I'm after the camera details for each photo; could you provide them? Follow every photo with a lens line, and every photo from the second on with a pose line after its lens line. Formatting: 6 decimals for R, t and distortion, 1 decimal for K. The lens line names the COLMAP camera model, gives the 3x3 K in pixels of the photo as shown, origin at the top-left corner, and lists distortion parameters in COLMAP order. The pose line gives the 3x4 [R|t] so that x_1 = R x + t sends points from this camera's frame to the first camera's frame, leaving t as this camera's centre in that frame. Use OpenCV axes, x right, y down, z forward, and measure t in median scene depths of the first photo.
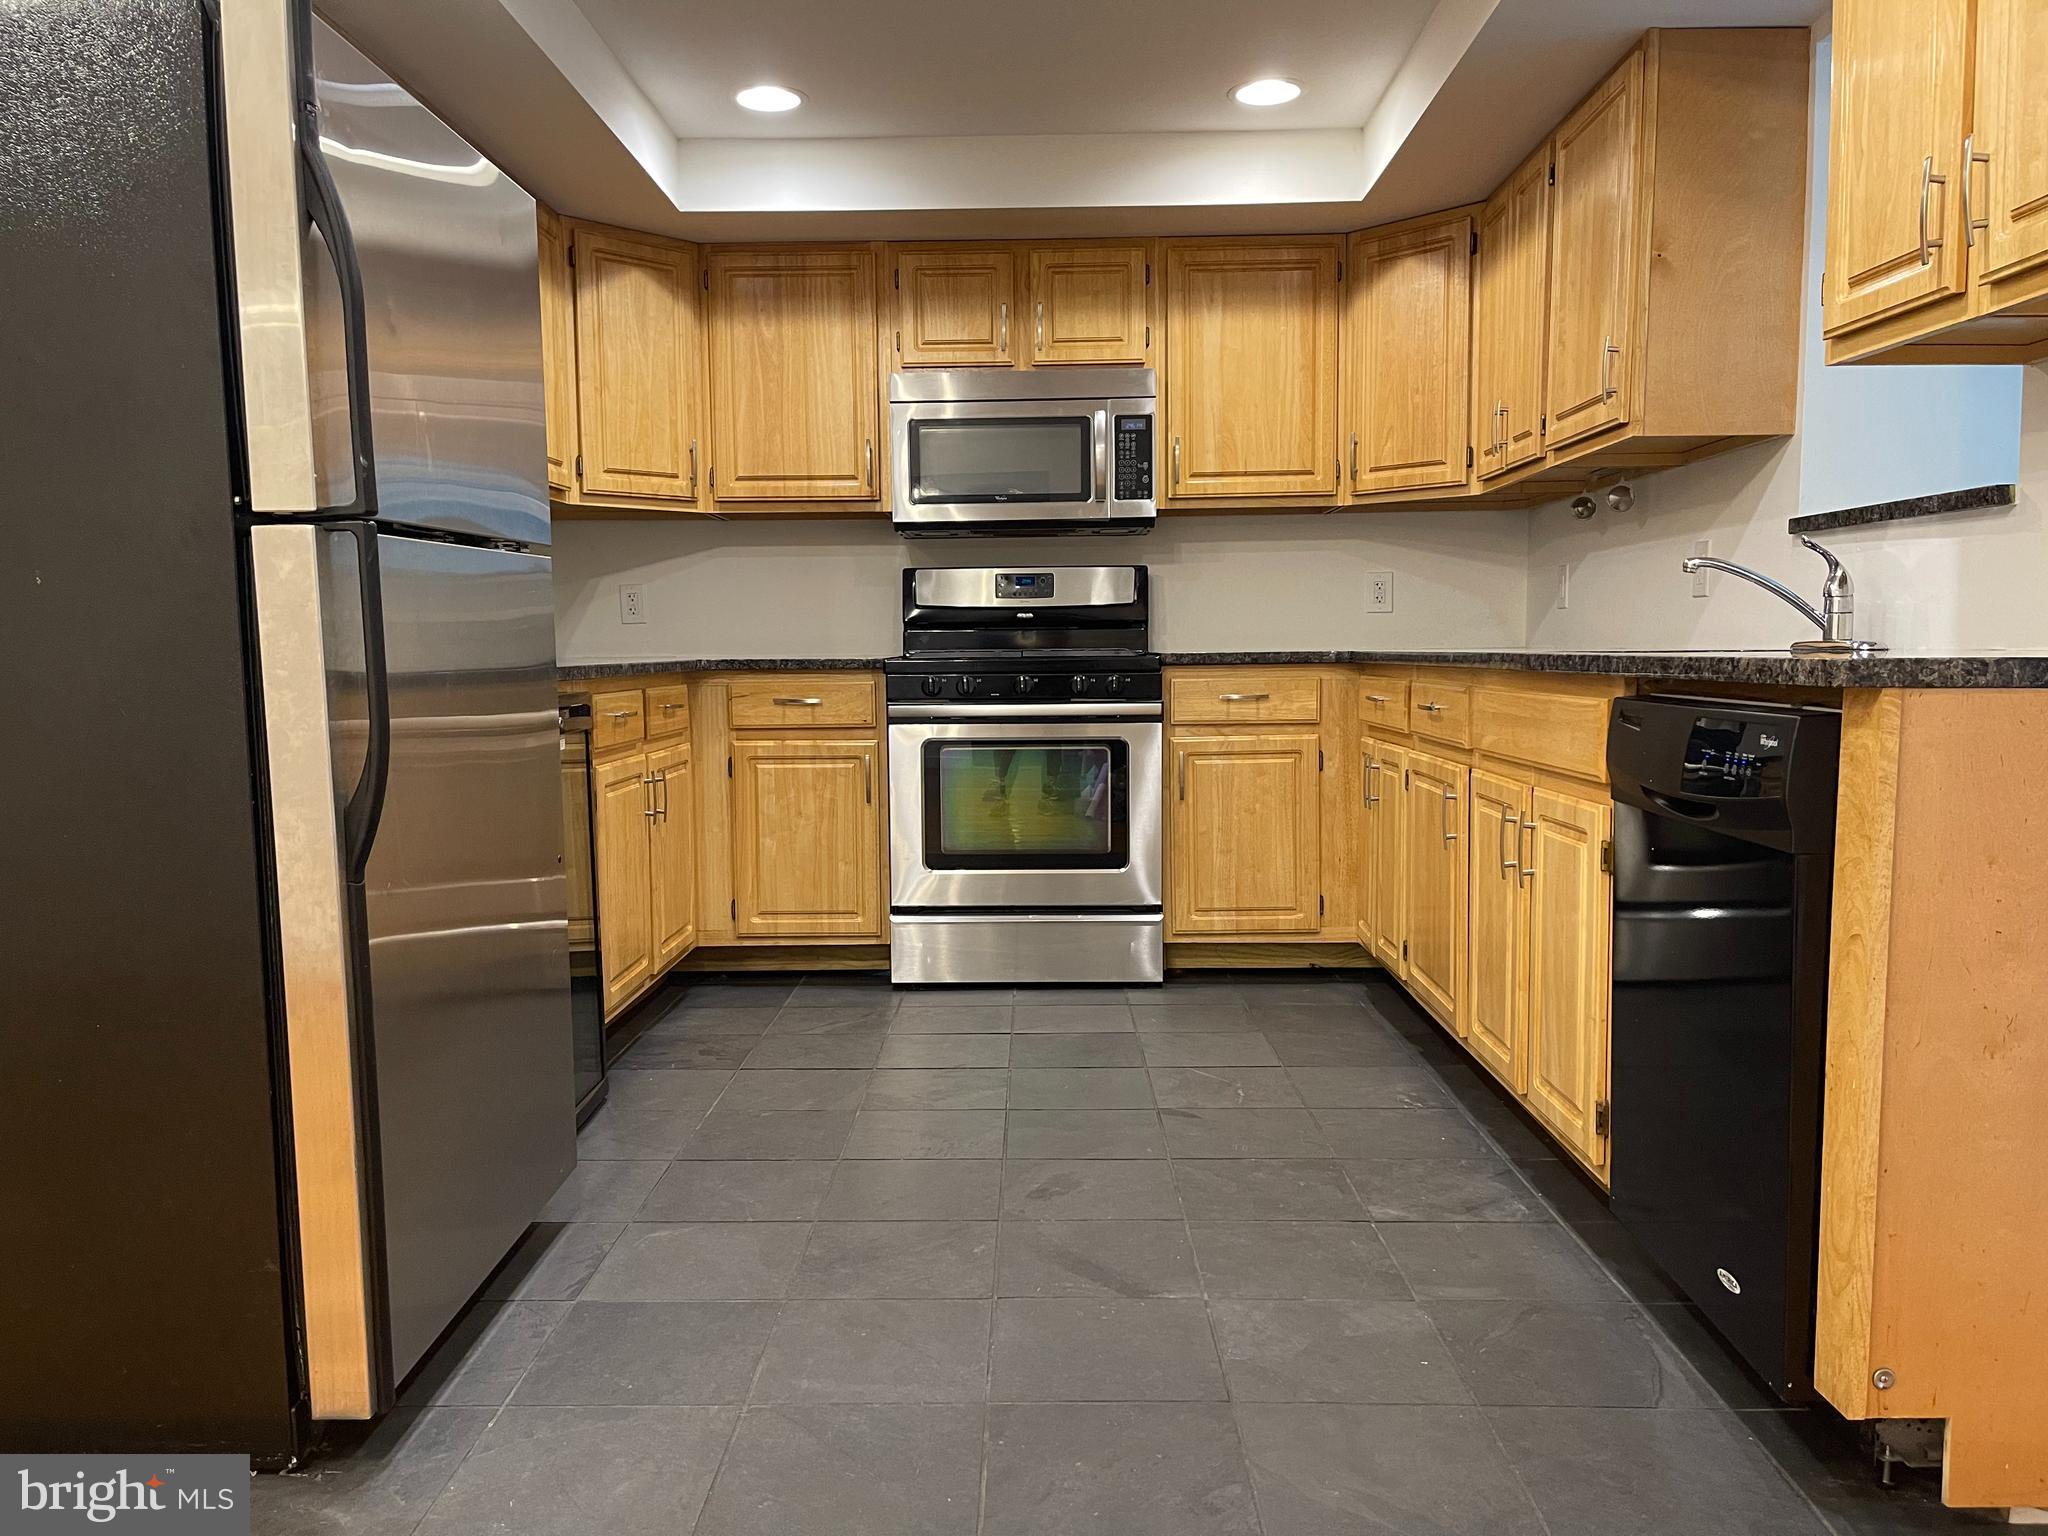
lens RADIAL K [[1542.0, 0, 1013.4], [0, 1542.0, 768.7], [0, 0, 1]] dist [0.077342, -0.097569]
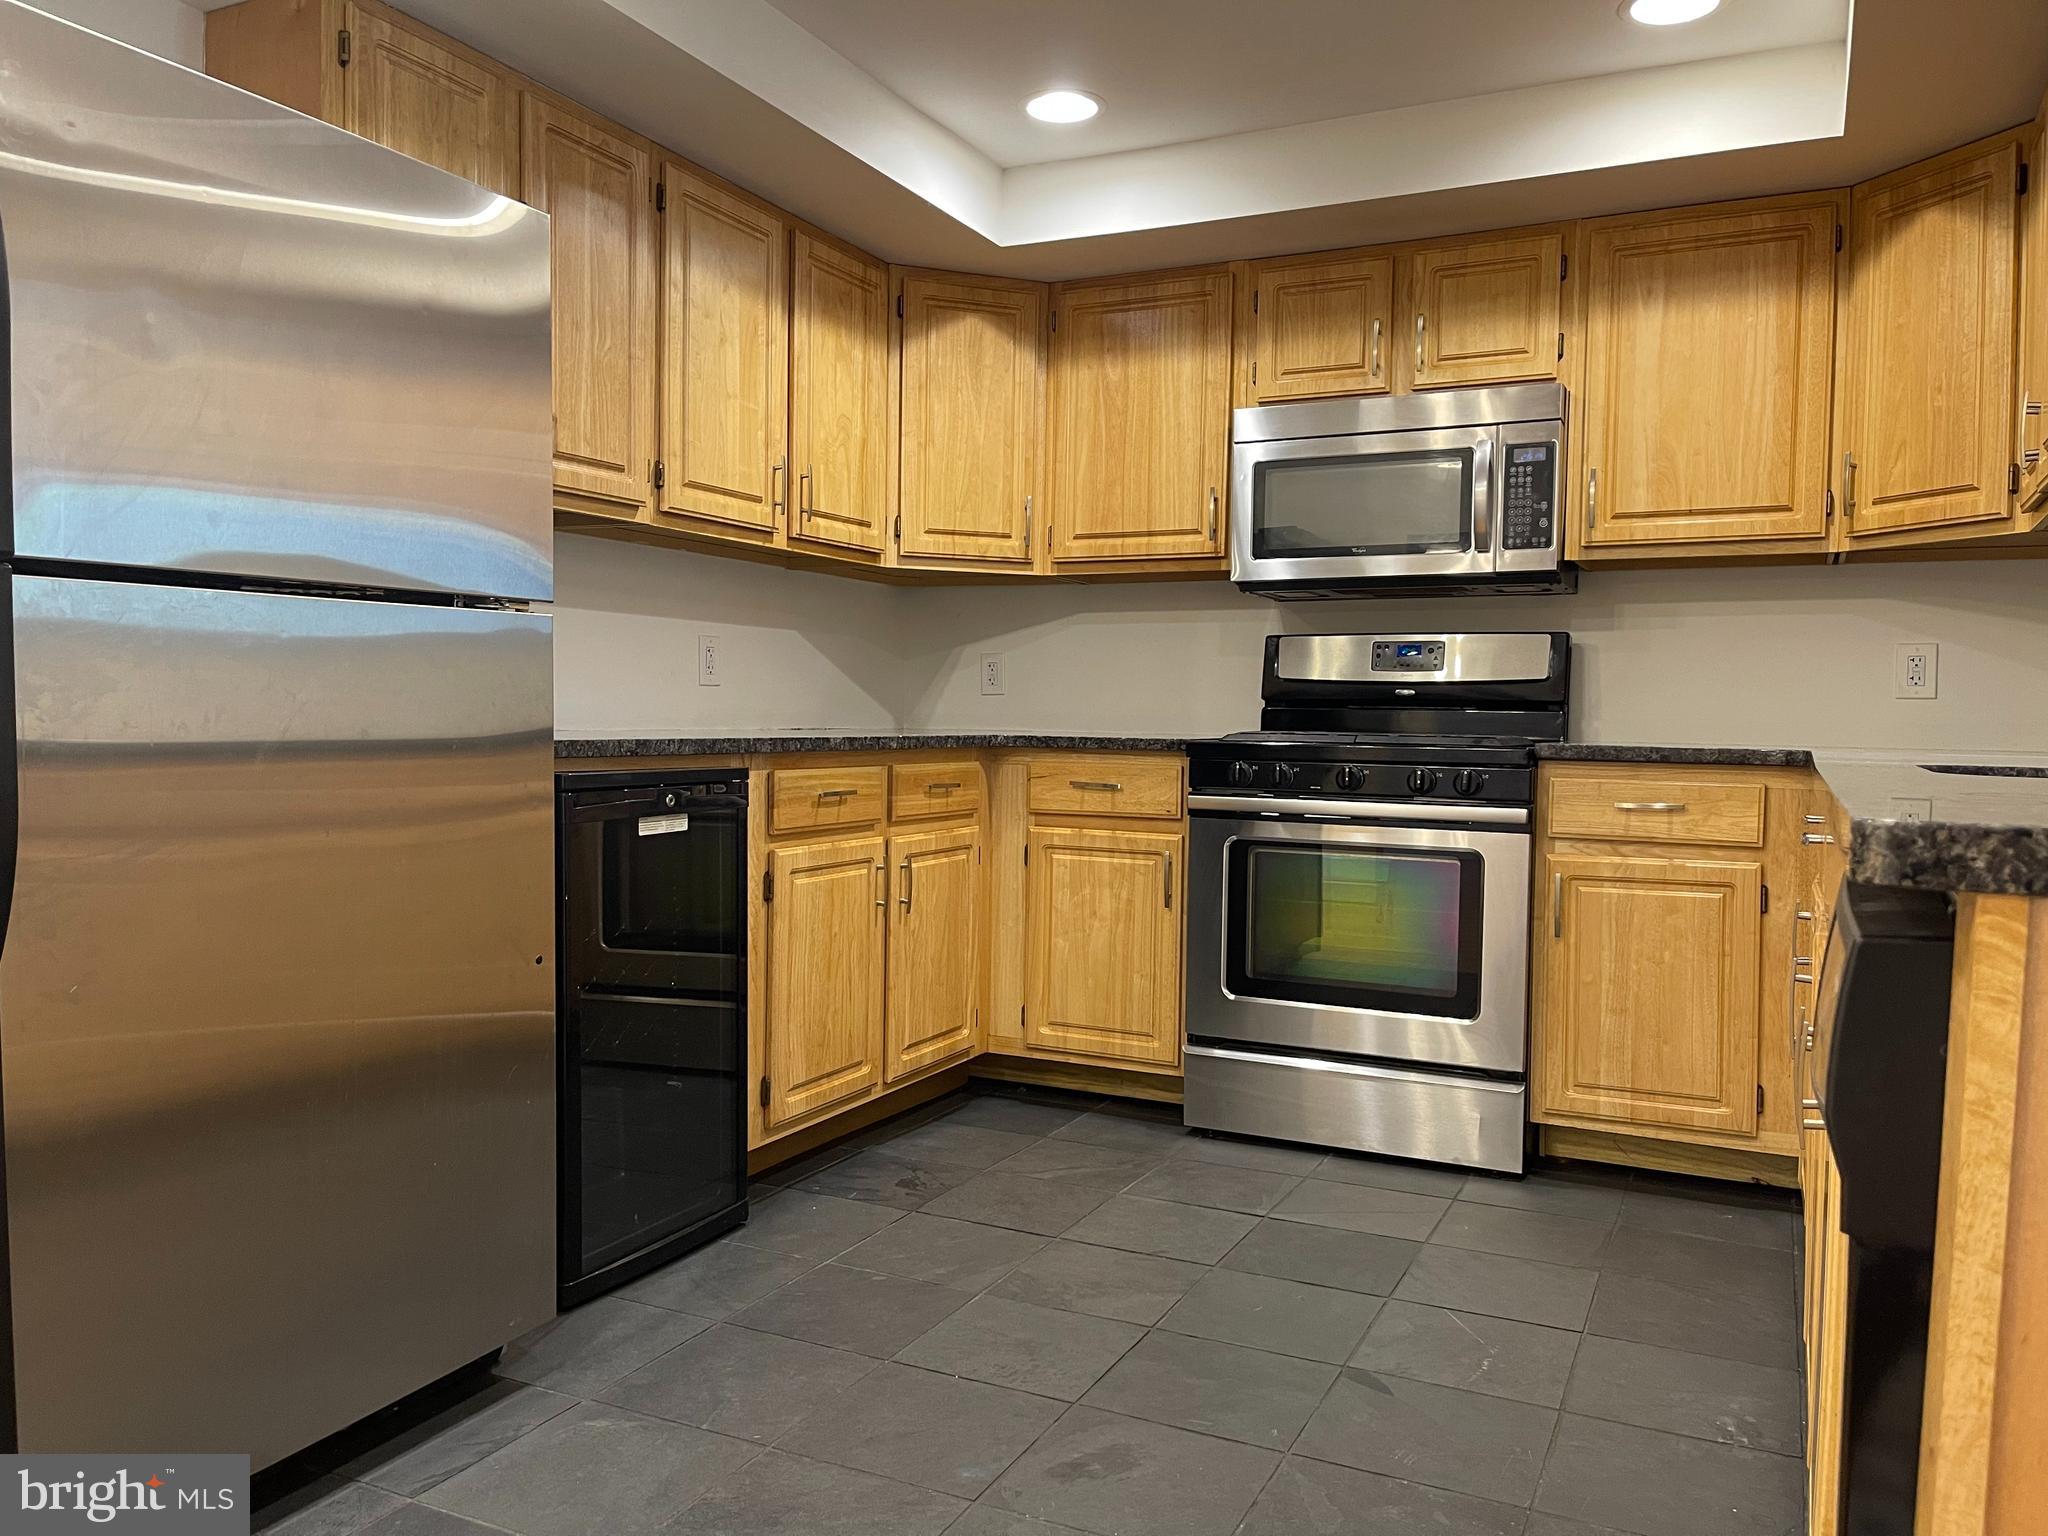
lens RADIAL K [[1542.0, 0, 1024.0], [0, 1542.0, 767.3], [0, 0, 1]] dist [0.077342, -0.097569]
pose [[0.908786, 0.039537, -0.415385, 0.184581], [-0.059472, 0.997611, -0.035160, -0.020646], [0.413002, 0.056657, 0.908966, 0.186323]]
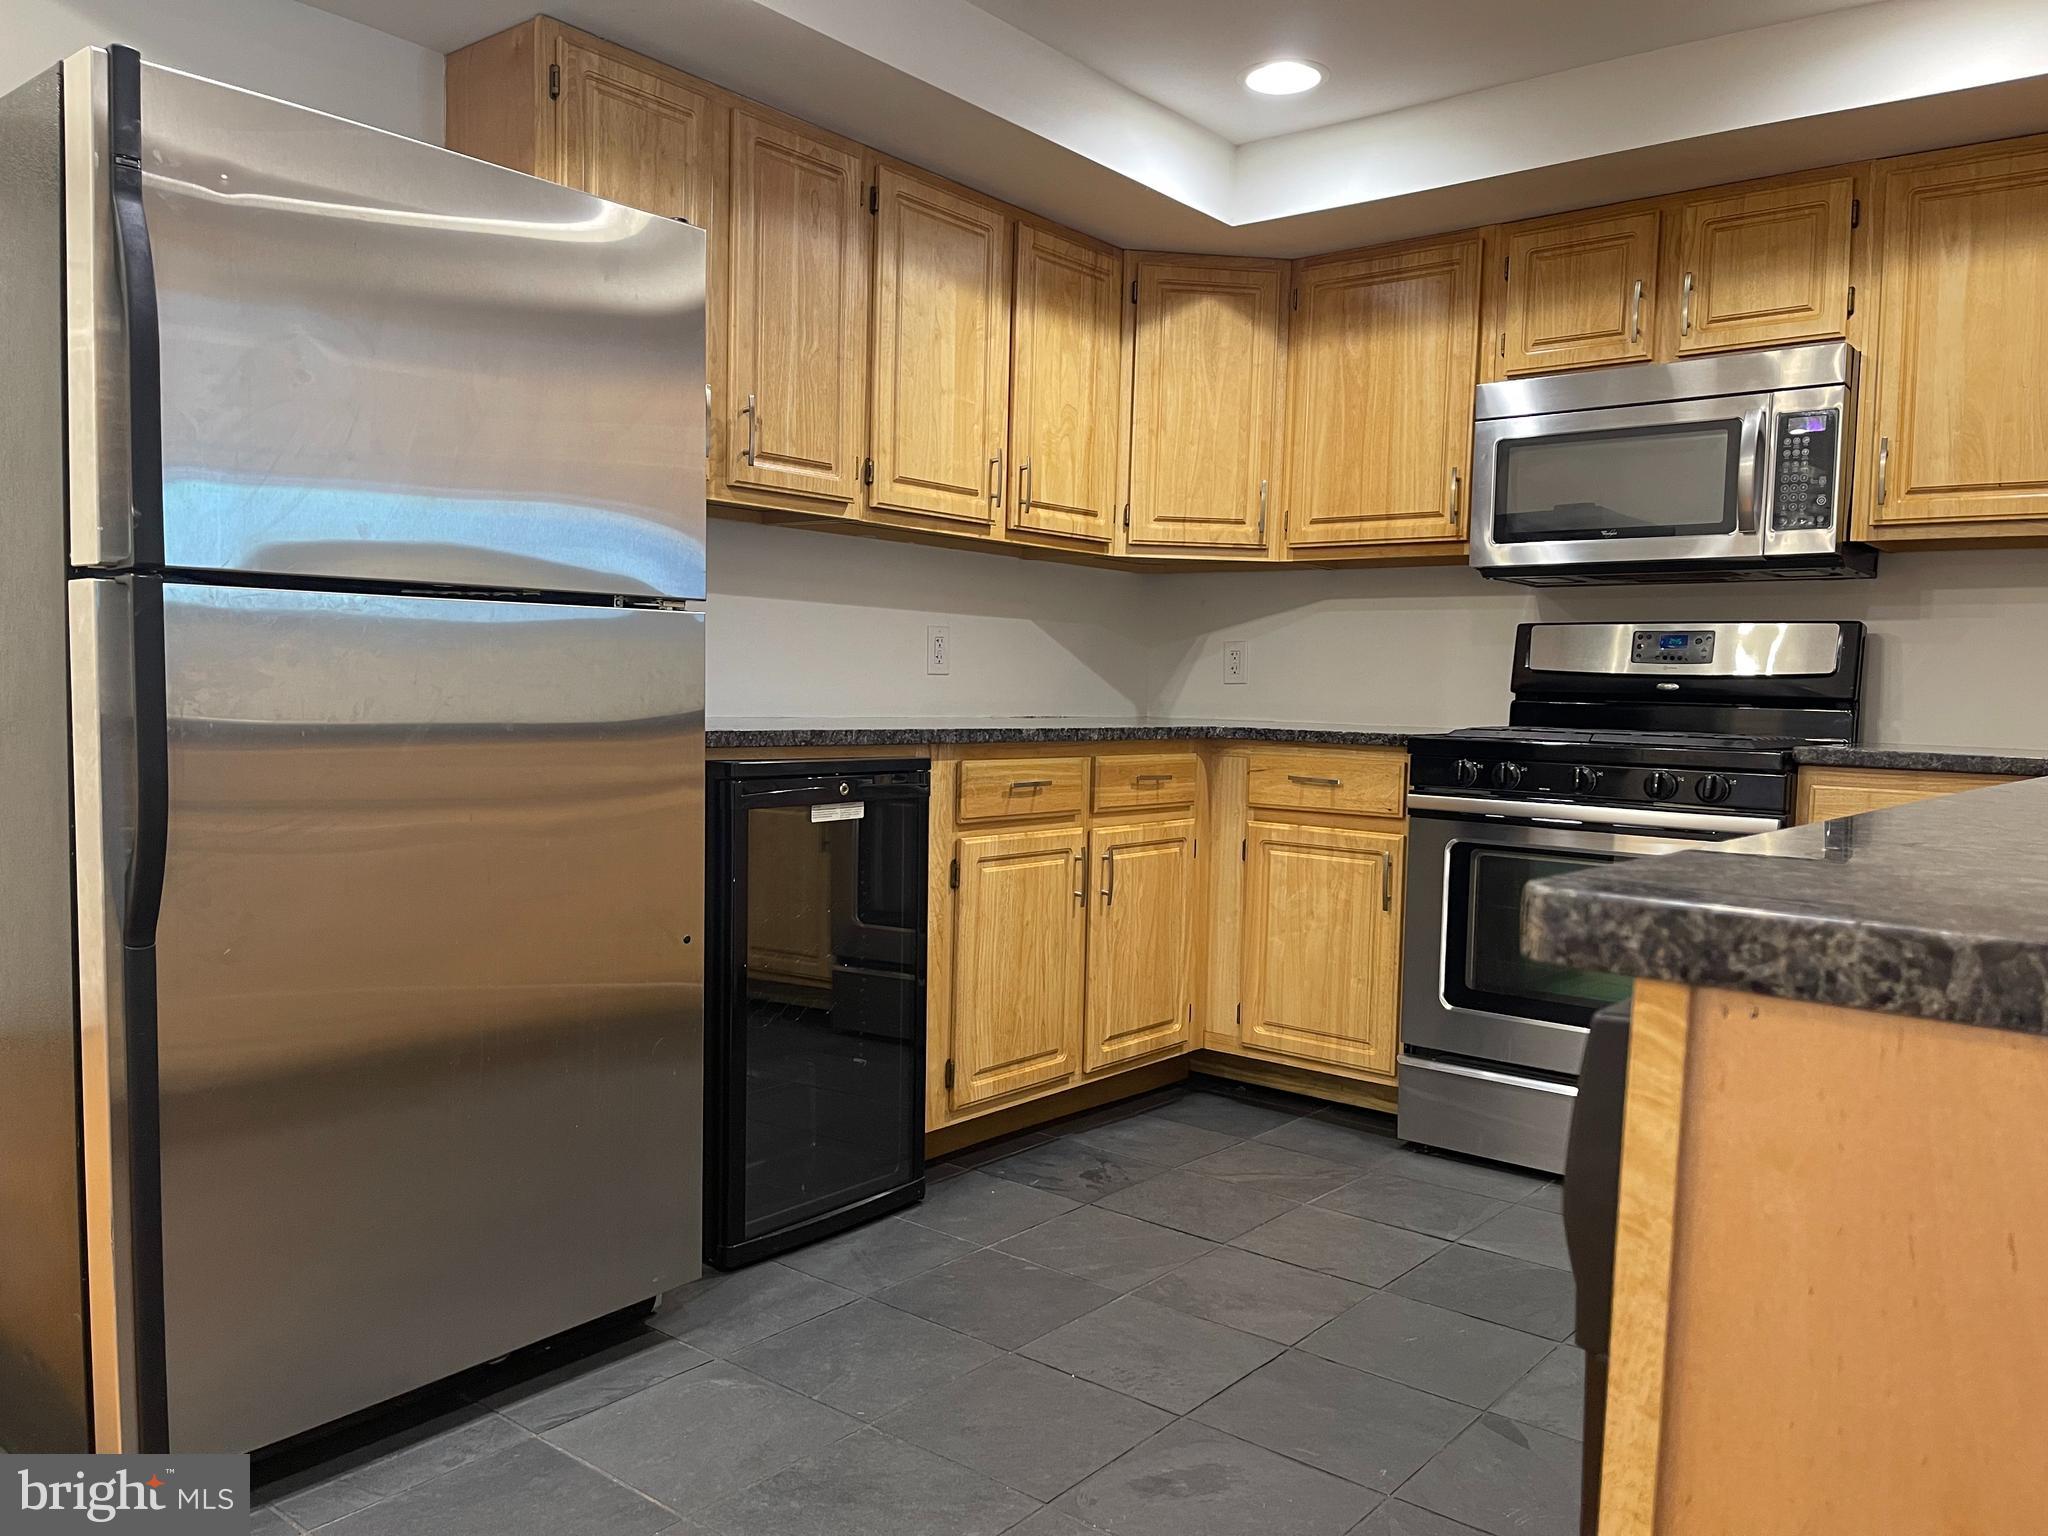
lens RADIAL K [[1542.0, 0, 1022.1], [0, 1542.0, 768.1], [0, 0, 1]] dist [0.077342, -0.097569]
pose [[0.790821, 0.063686, -0.608726, 0.246568], [-0.084338, 0.996423, -0.005319, -0.032287], [0.606210, 0.055545, 0.793363, 0.228834]]
